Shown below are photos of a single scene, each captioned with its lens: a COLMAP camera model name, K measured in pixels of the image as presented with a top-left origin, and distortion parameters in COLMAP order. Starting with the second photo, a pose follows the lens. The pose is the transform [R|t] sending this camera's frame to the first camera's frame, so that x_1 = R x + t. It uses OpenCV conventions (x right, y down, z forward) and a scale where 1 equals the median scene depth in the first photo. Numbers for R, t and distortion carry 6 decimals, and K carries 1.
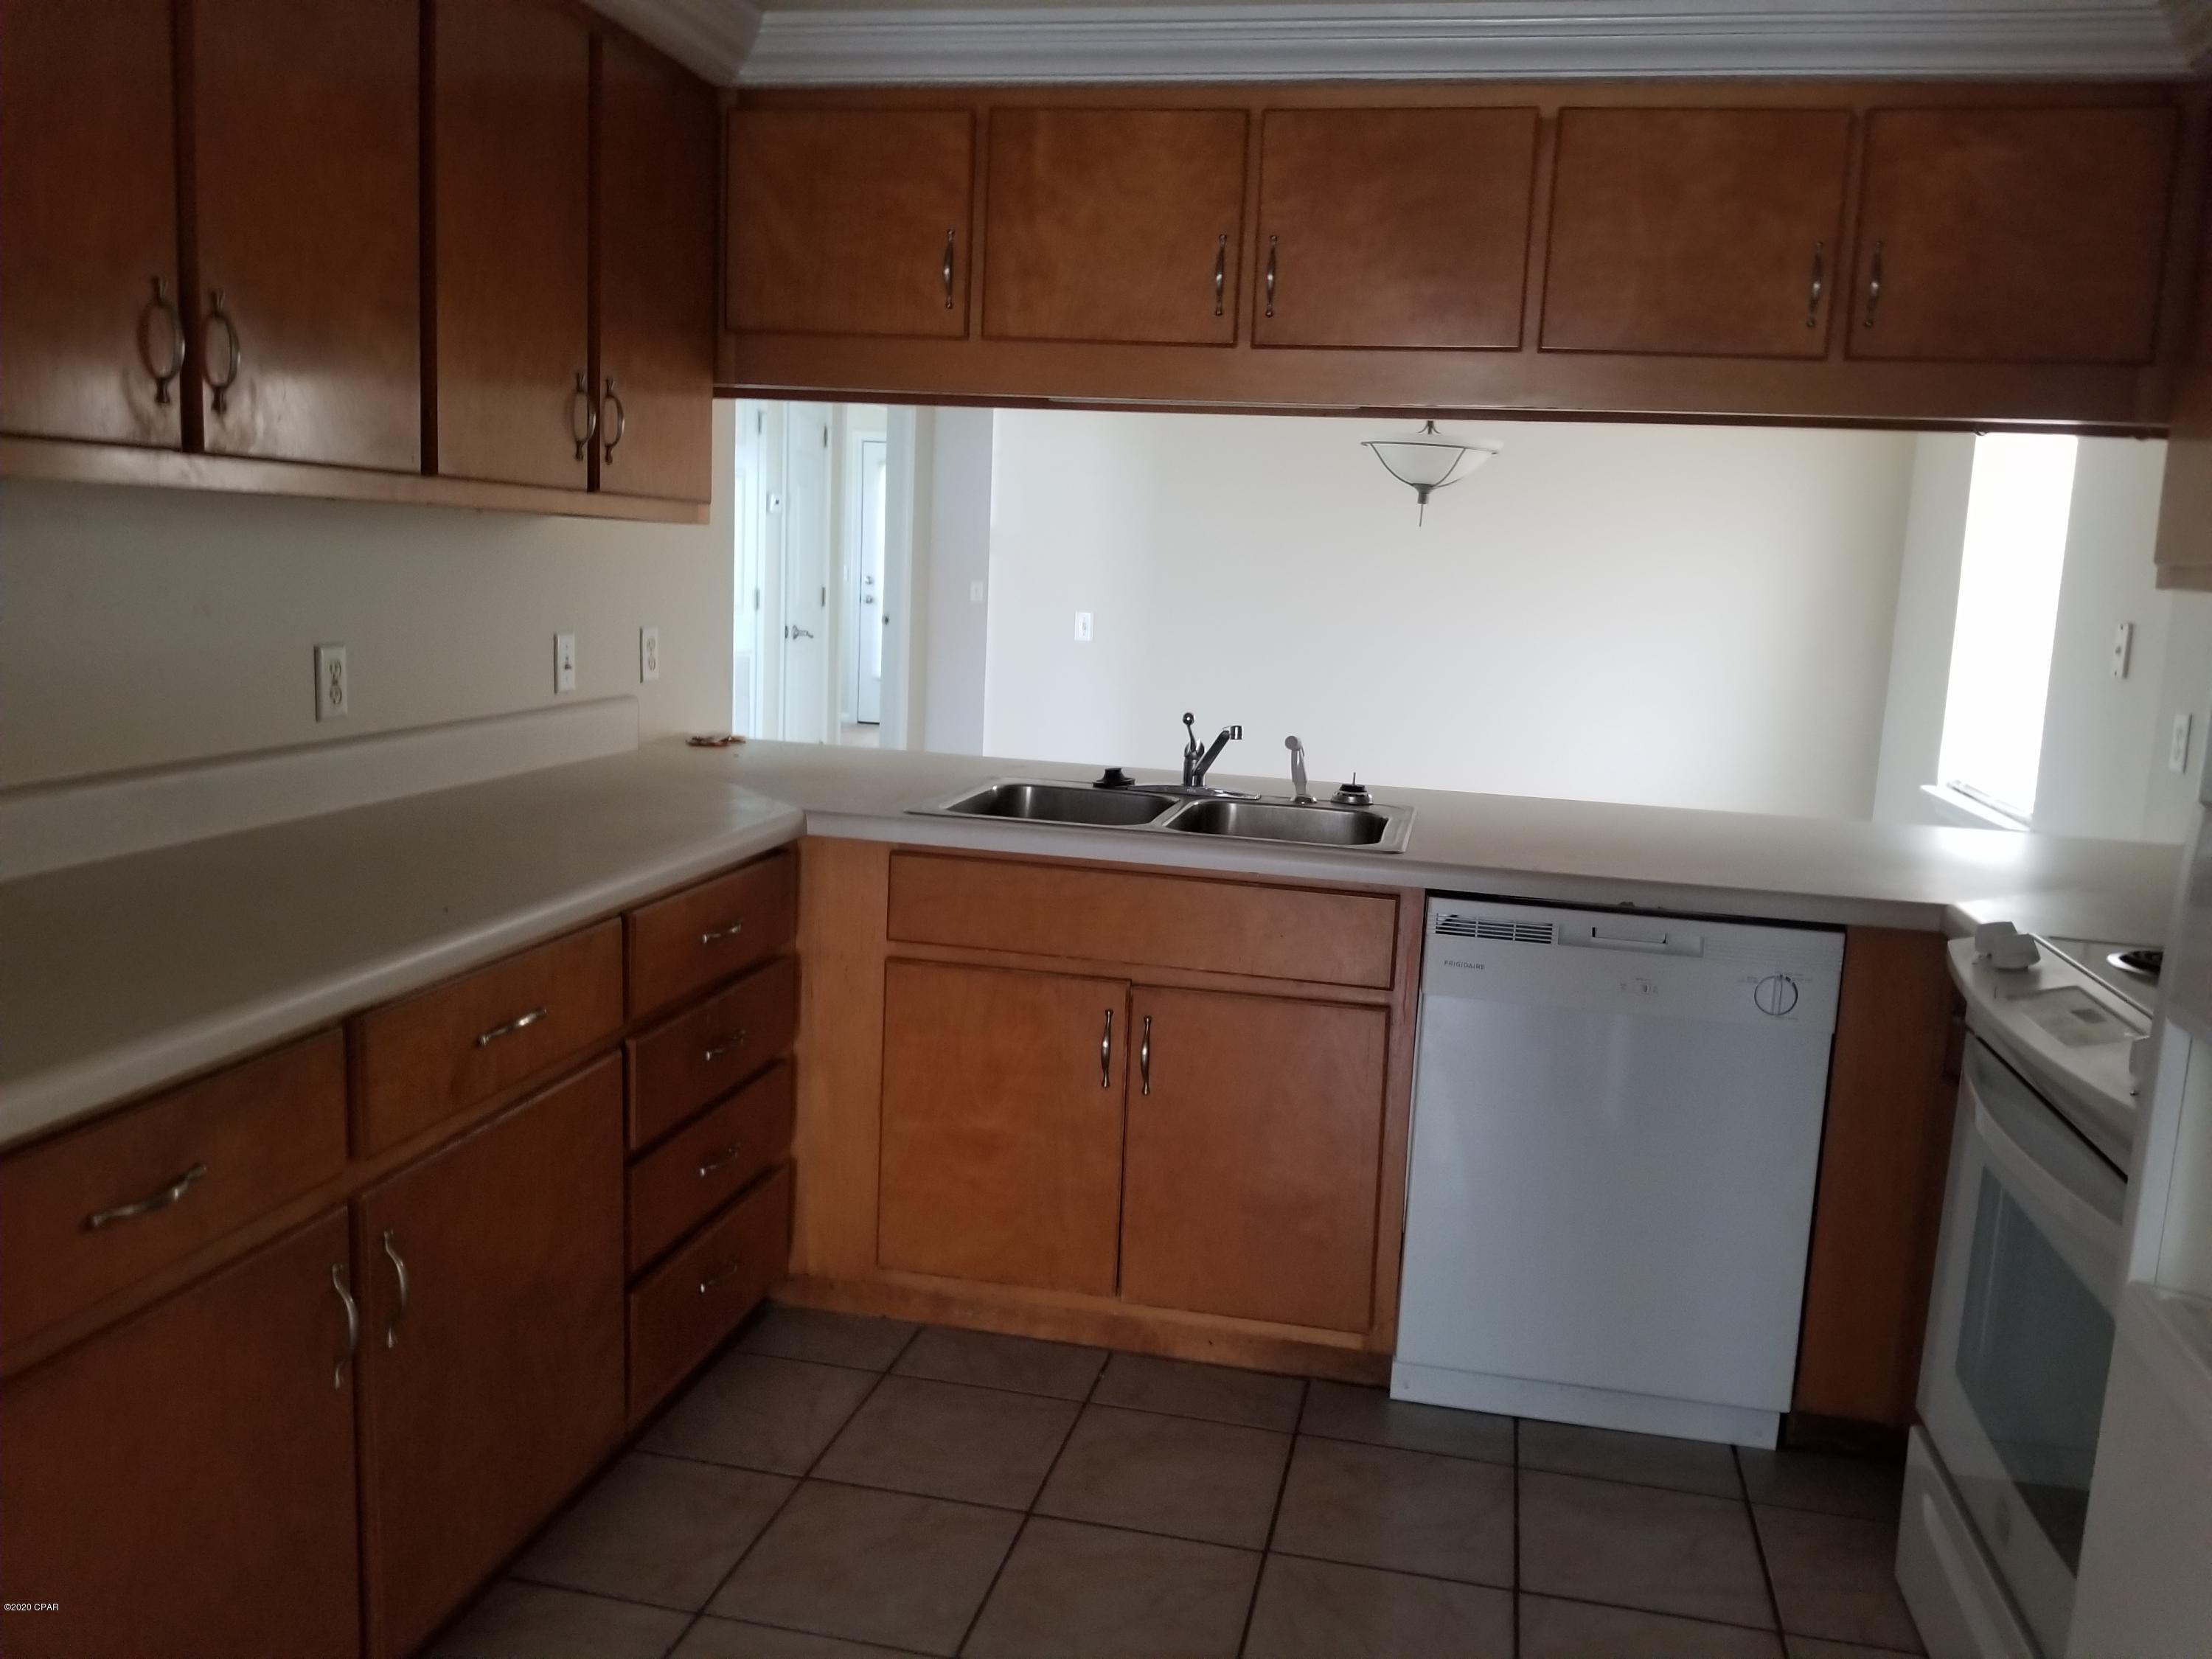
lens RADIAL K [[1733.2, 0, 1123.6], [0, 1733.2, 820.6], [0, 0, 1]] dist [0.054782, -0.097240]
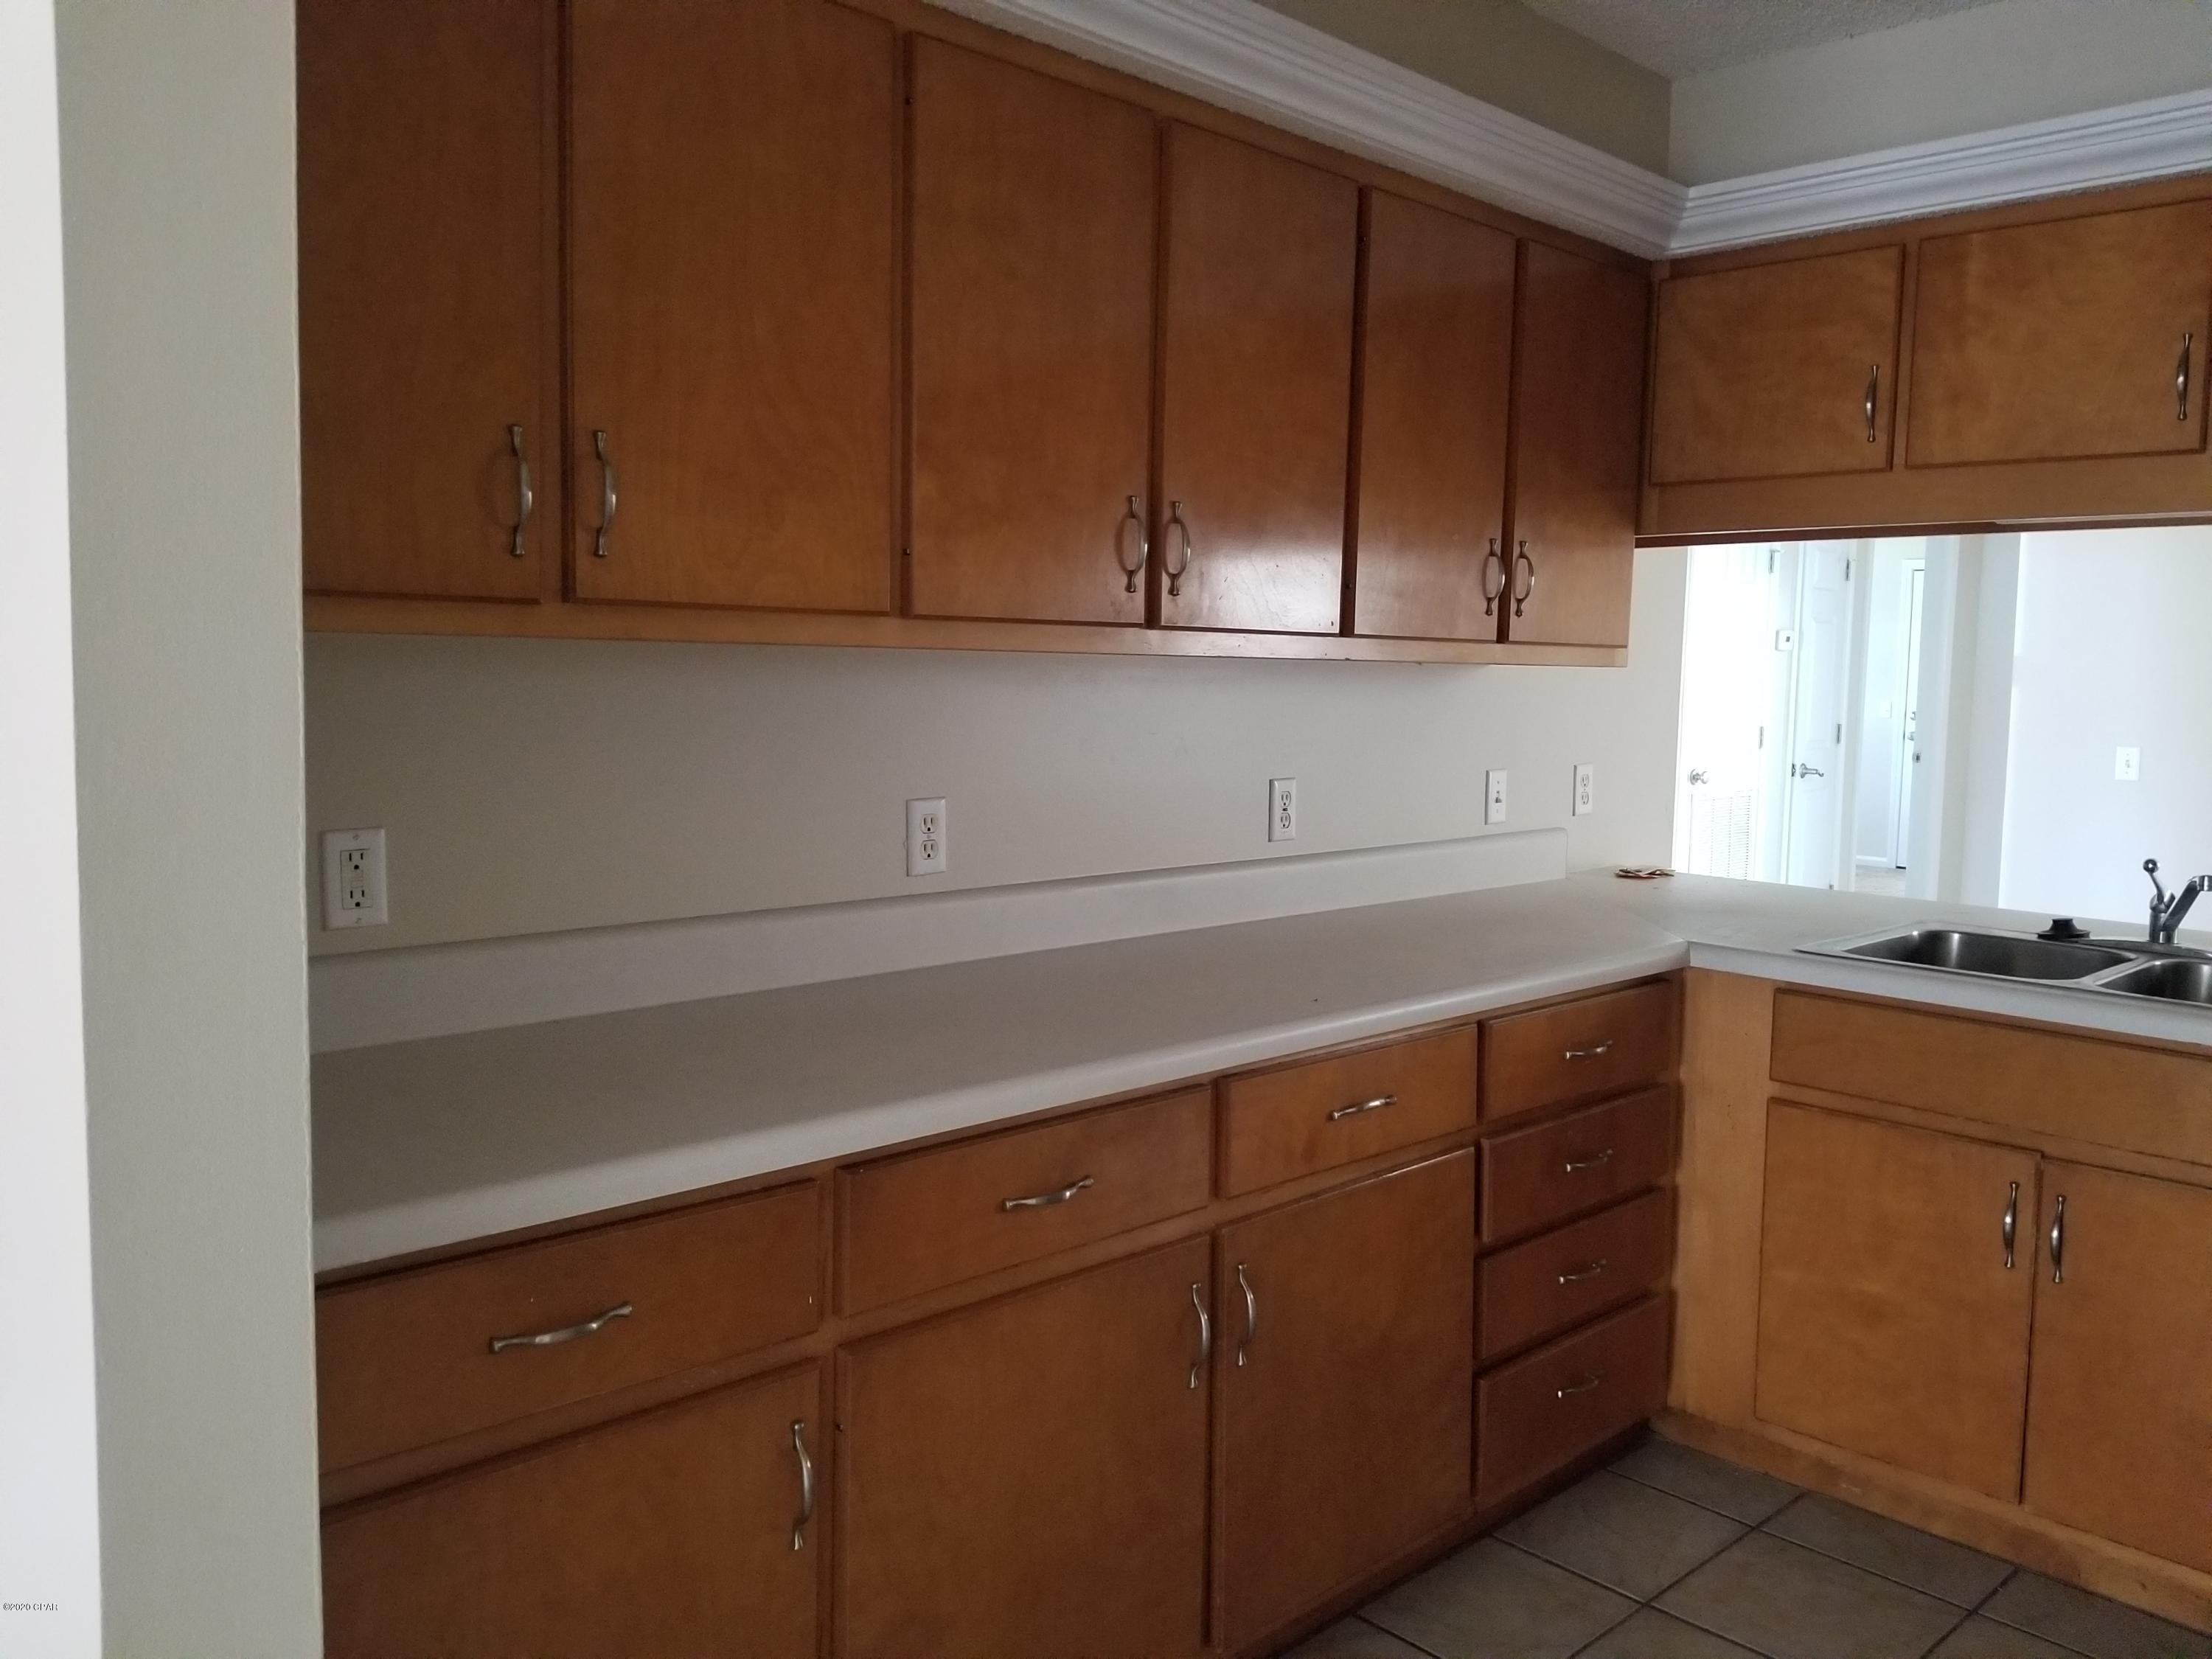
lens RADIAL K [[1733.2, 0, 1112.6], [0, 1733.2, 809.6], [0, 0, 1]] dist [0.054782, -0.097240]
pose [[0.820197, 0.015993, -0.571858, 0.123201], [-0.065419, 0.995674, -0.065982, 0.006392], [0.568329, 0.091529, 0.817695, -0.034924]]
